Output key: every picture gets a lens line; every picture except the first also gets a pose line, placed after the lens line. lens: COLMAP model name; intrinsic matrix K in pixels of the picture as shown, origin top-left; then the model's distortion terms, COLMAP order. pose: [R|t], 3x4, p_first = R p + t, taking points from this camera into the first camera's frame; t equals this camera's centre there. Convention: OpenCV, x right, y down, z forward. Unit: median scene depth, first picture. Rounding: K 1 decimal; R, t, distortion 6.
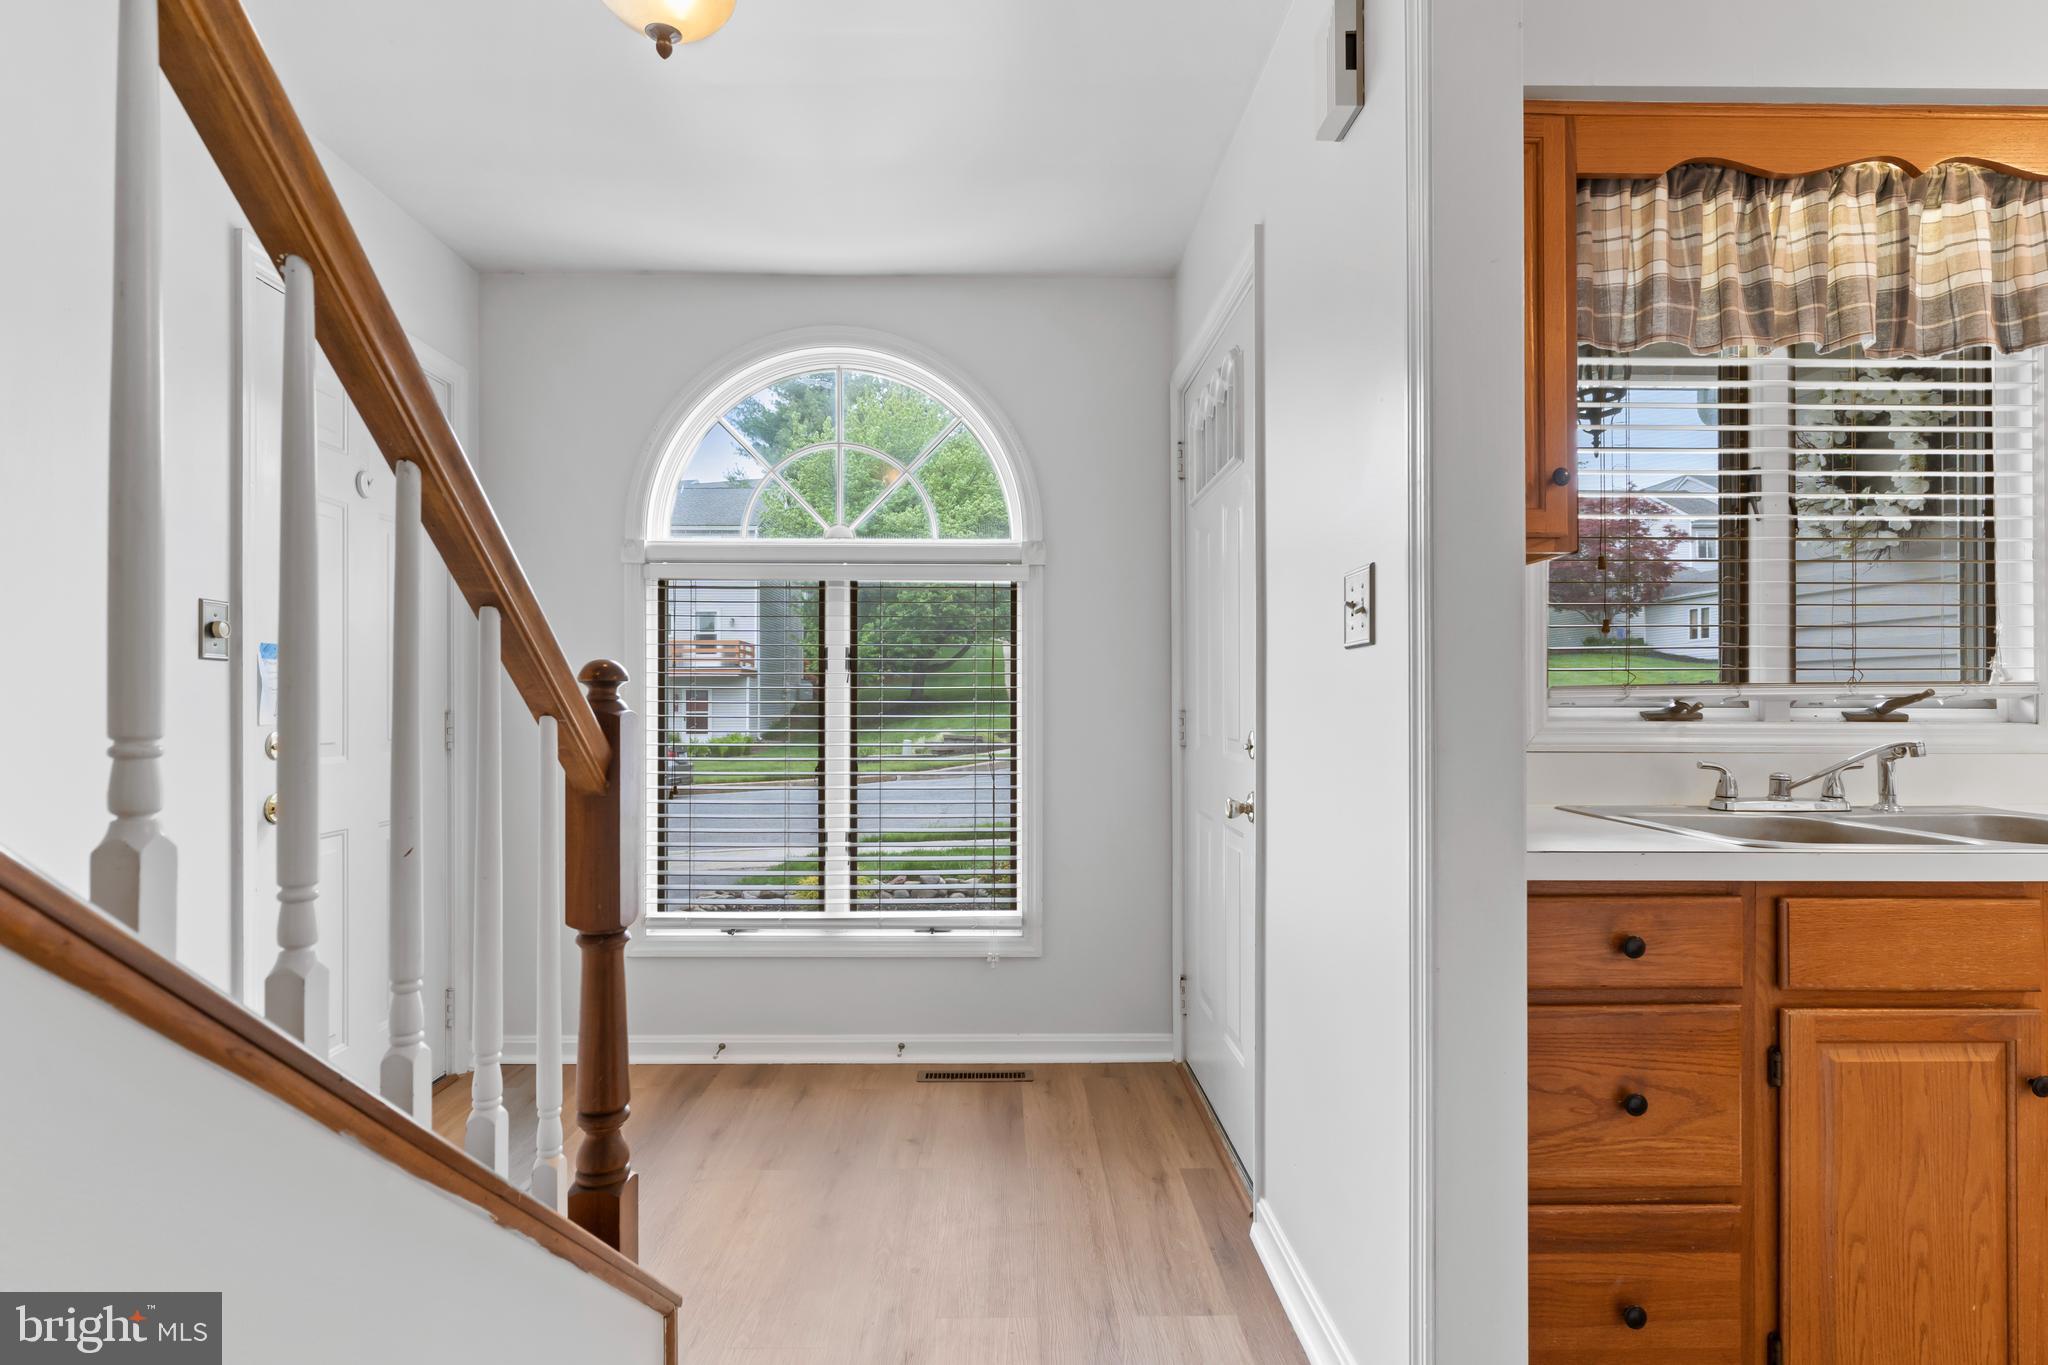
lens RADIAL K [[1052.3, 0, 1019.4], [0, 1052.3, 696.8], [0, 0, 1]] dist [0.000230, 0.000964]
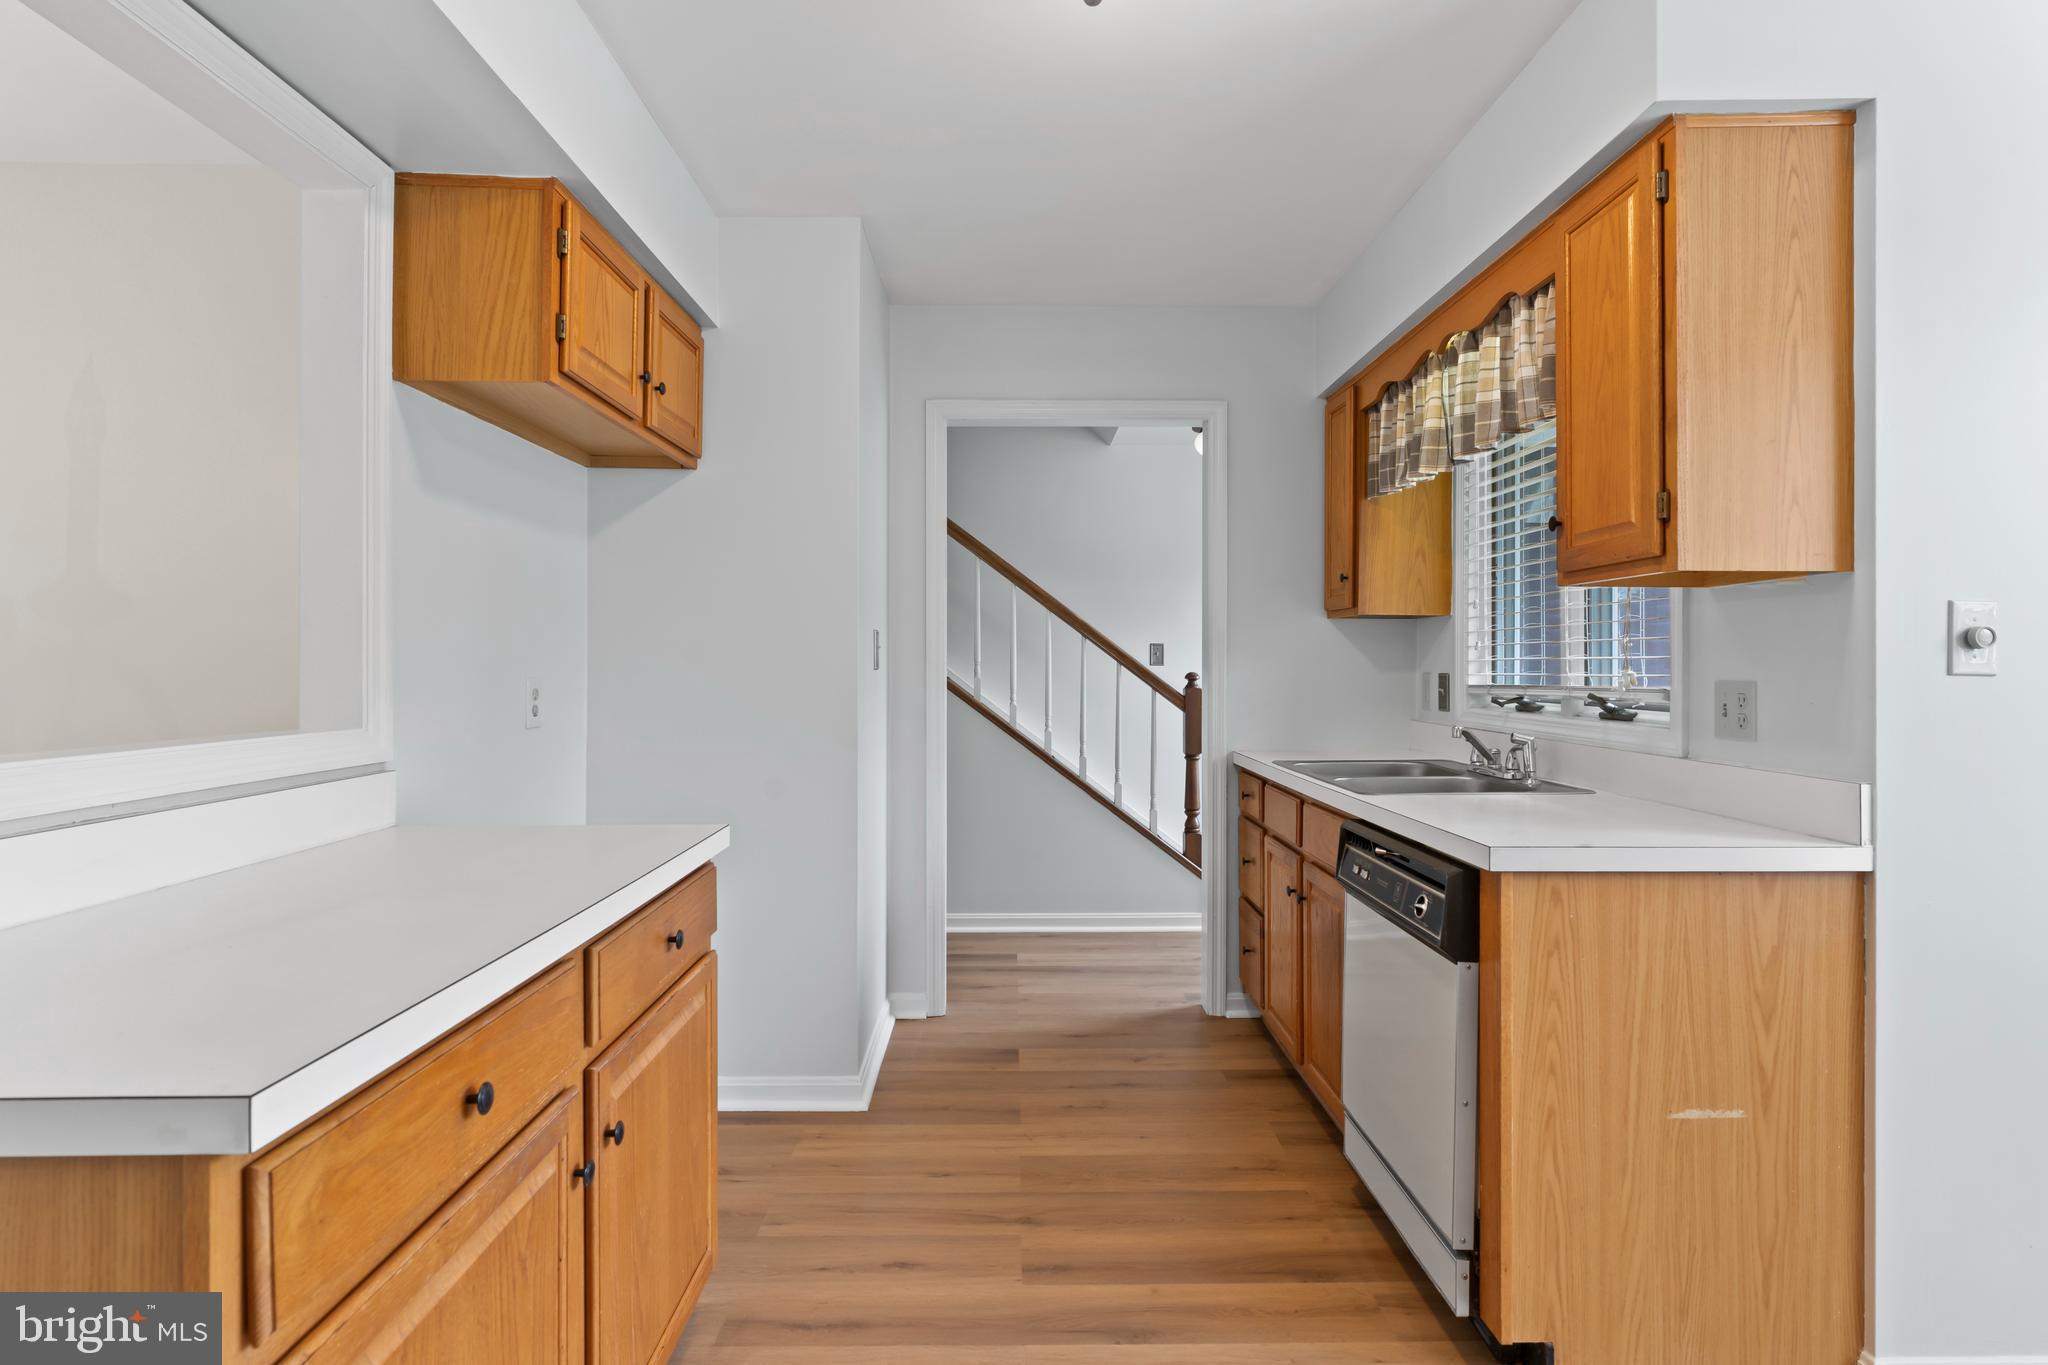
lens RADIAL K [[1056.5, 0, 1019.0], [0, 1056.5, 659.8], [0, 0, 1]] dist [-0.001800, 0.001299]
pose [[-0.002342, -0.004720, -0.999986, 2.334580], [0.005385, 0.999974, -0.004733, -0.049244], [0.999983, -0.005396, -0.002317, 0.390956]]
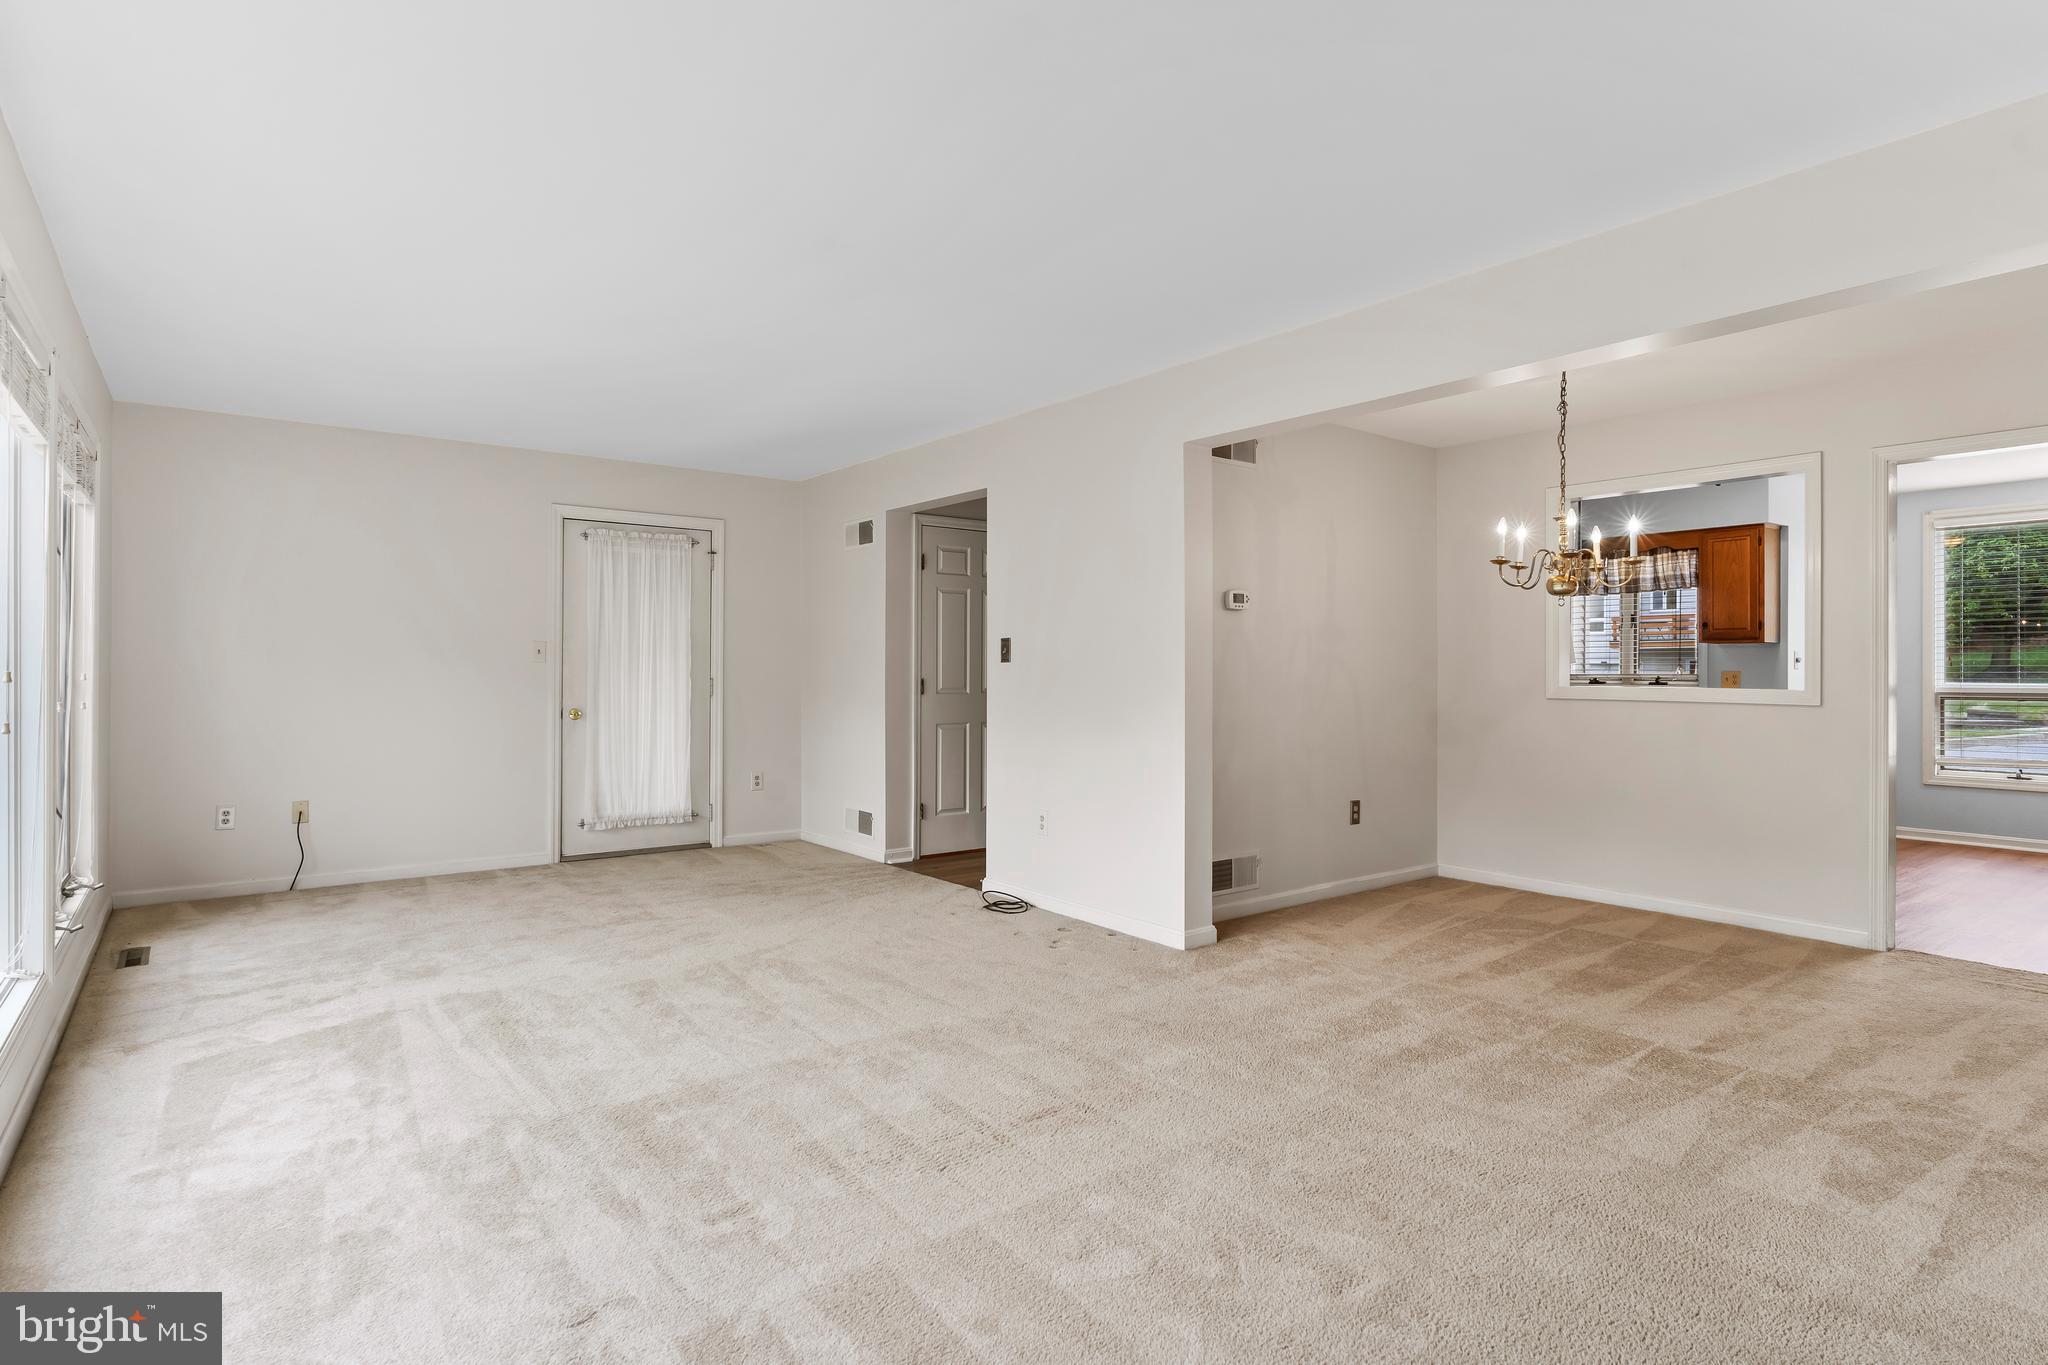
lens RADIAL K [[1049.7, 0, 1028.2], [0, 1049.7, 672.5], [0, 0, 1]] dist [-0.022016, 0.017906]
pose [[0.594885, 0.002030, -0.803808, 2.782592], [0.001804, 0.999991, 0.003861, -0.041662], [0.803809, -0.003747, 0.594876, -3.278421]]
